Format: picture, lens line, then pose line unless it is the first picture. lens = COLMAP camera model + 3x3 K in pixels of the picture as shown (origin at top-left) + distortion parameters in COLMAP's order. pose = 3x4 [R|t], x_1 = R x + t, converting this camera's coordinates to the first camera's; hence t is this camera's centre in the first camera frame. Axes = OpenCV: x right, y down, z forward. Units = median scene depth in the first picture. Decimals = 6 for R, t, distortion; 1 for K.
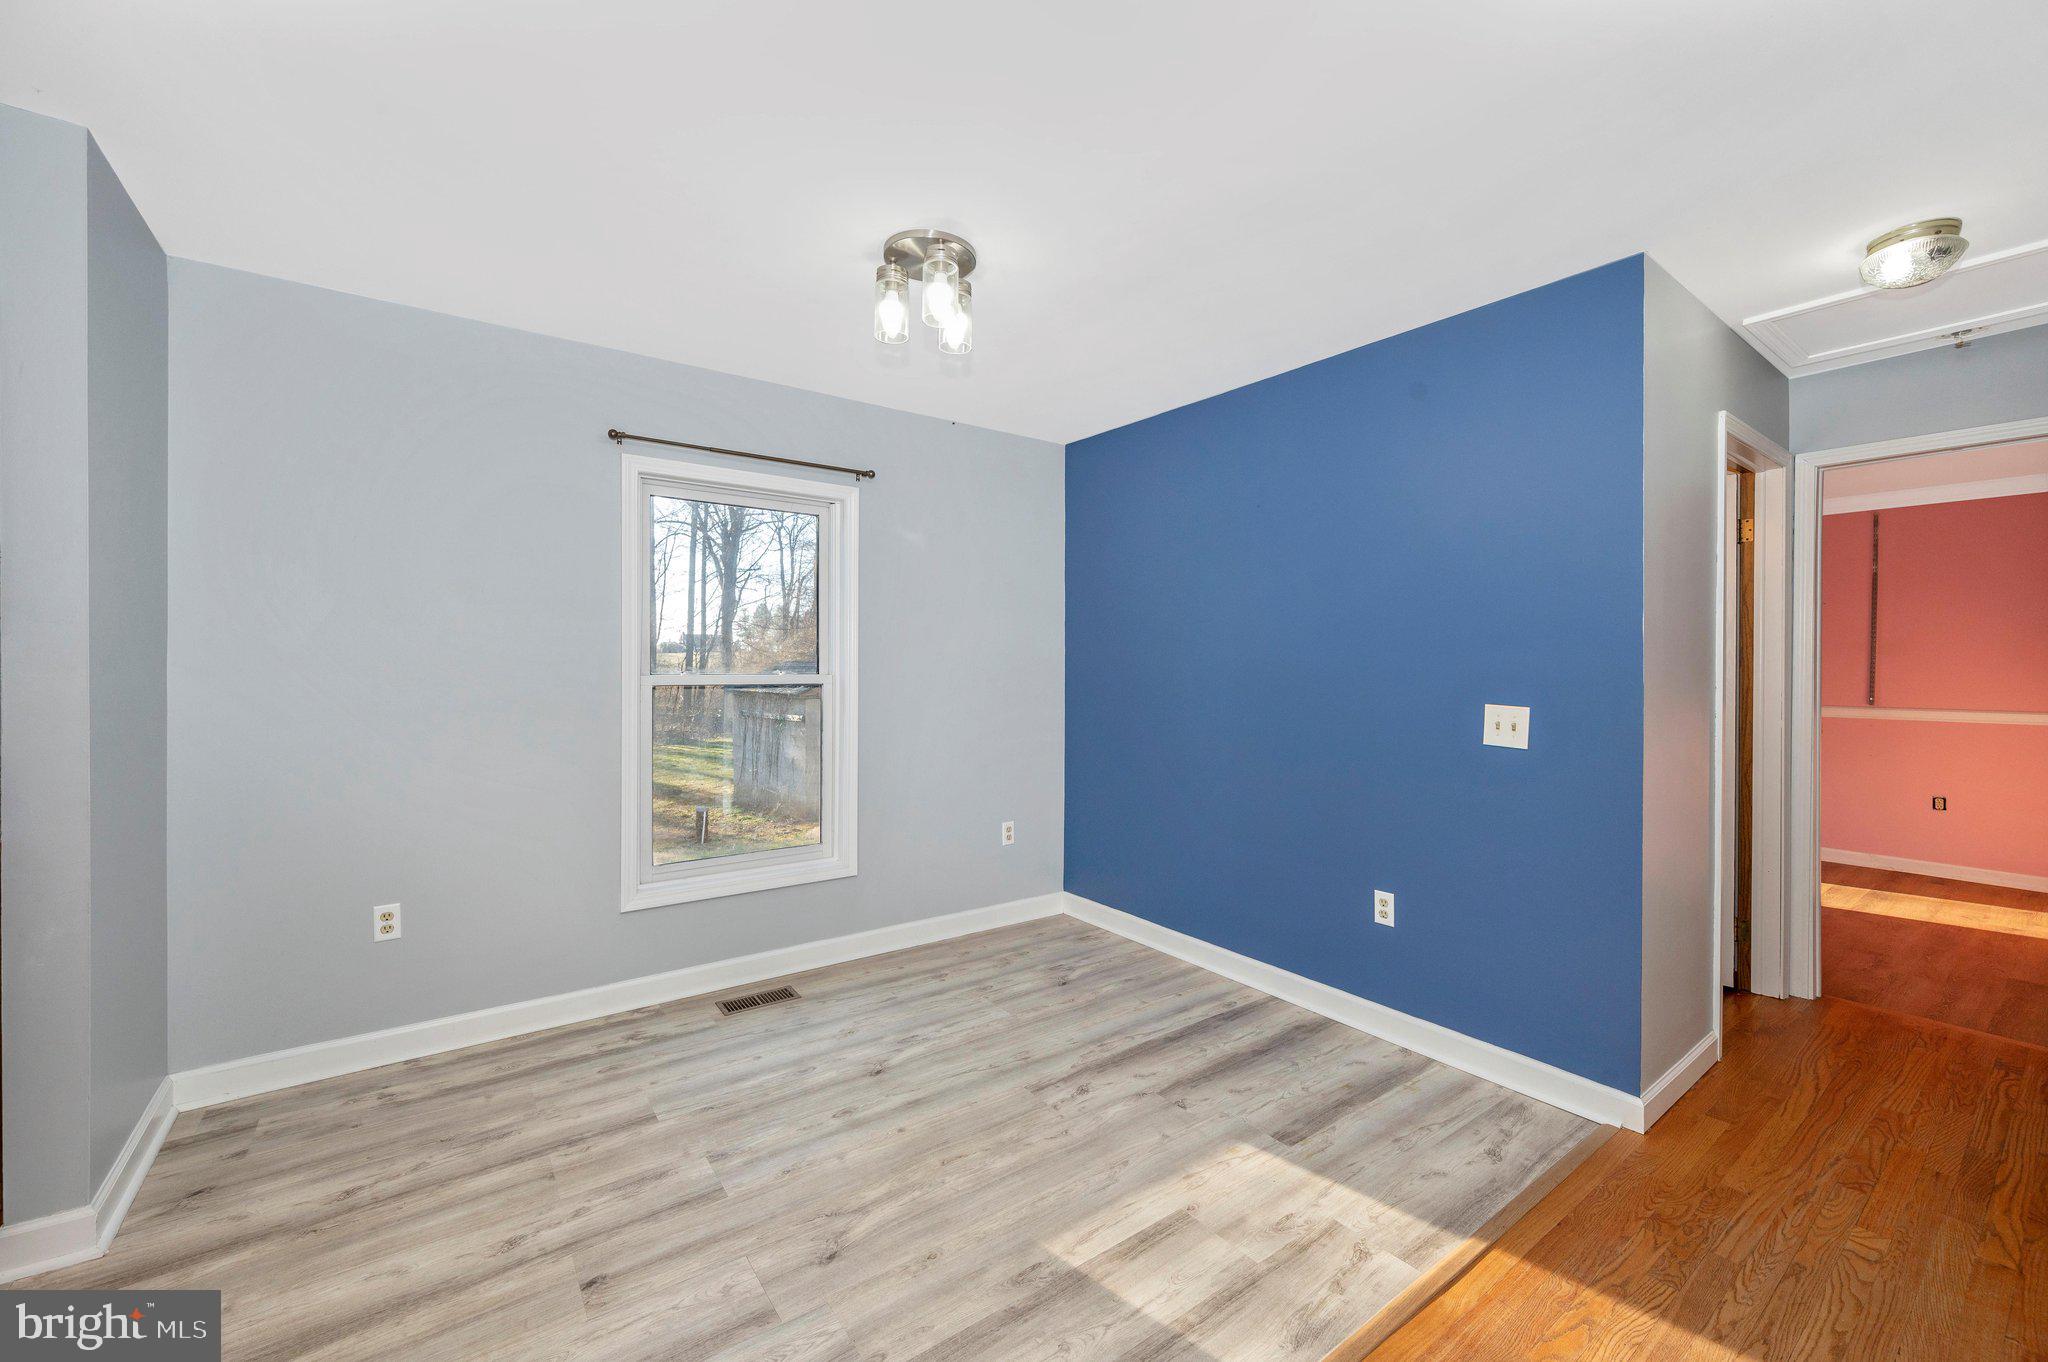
lens RADIAL K [[815.5, 0, 1019.6], [0, 815.5, 669.6], [0, 0, 1]] dist [0.001610, 0.000016]
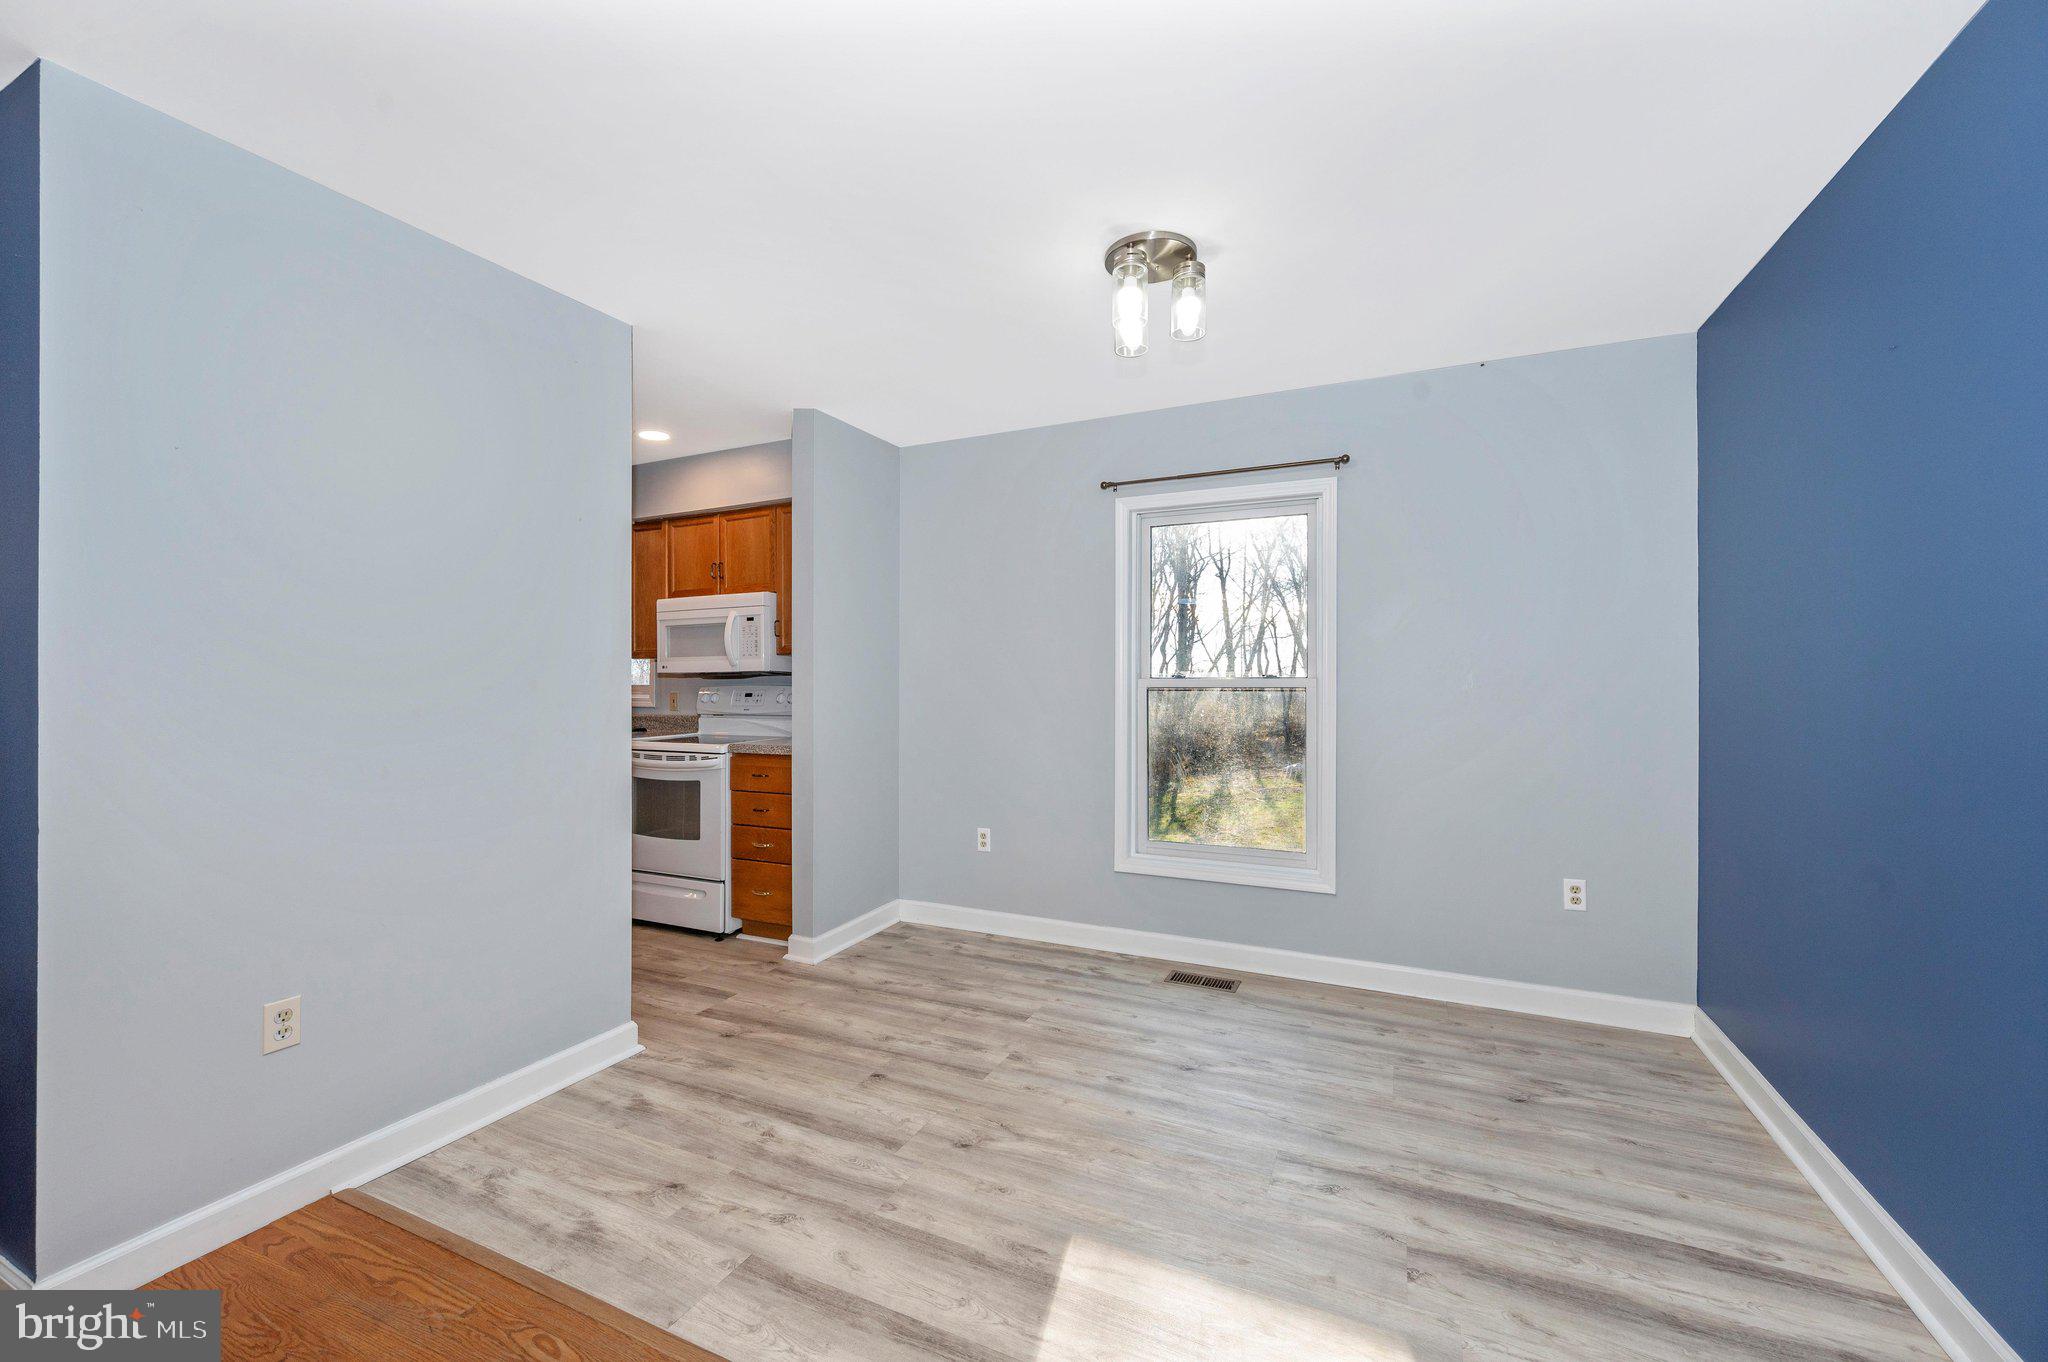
lens RADIAL K [[815.5, 0, 1019.6], [0, 815.5, 669.6], [0, 0, 1]] dist [0.001610, 0.000016]
pose [[0.481477, -0.015131, -0.876328, 0.621961], [-0.000175, 0.999849, -0.017360, 0.018969], [0.876459, 0.008512, 0.481401, 0.332990]]
